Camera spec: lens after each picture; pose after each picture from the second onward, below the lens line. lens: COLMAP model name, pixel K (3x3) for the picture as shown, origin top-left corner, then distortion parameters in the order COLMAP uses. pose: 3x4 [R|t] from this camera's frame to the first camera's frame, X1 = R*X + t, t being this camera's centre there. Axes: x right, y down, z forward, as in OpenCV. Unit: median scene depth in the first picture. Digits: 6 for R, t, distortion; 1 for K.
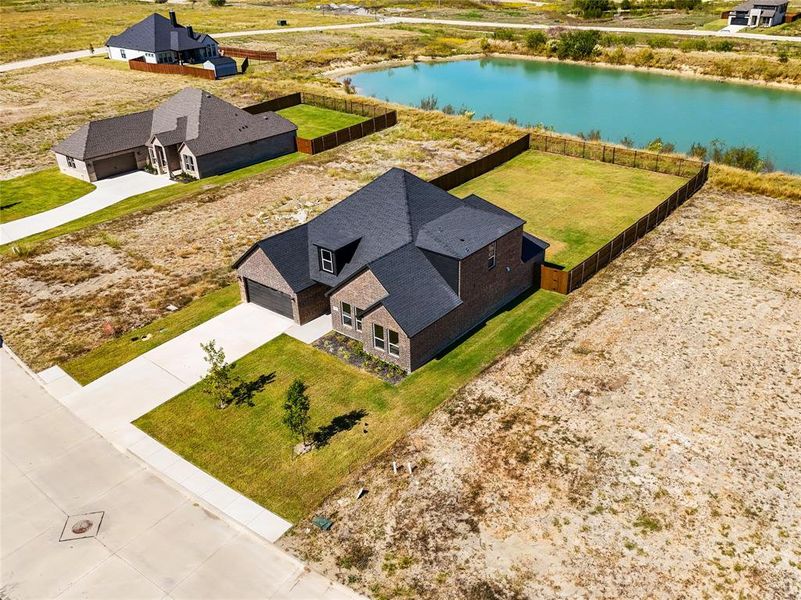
lens RADIAL K [[674.8, 0, 419.4], [0, 674.8, 293.5], [0, 0, 1]] dist [0.070096, -0.065441]
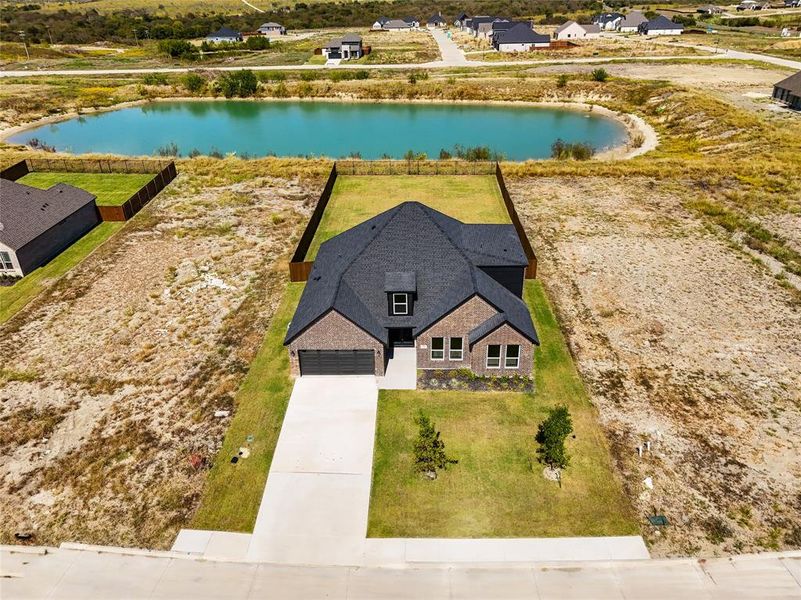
lens RADIAL K [[596.0, 0, 399.0], [0, 596.0, 299.0], [0, 0, 1]] dist [0.062484, -0.050499]
pose [[0.805853, -0.276457, 0.523614, -0.544121], [0.279086, 0.957262, 0.075896, -0.112145], [-0.522218, 0.084973, 0.848568, 0.238709]]
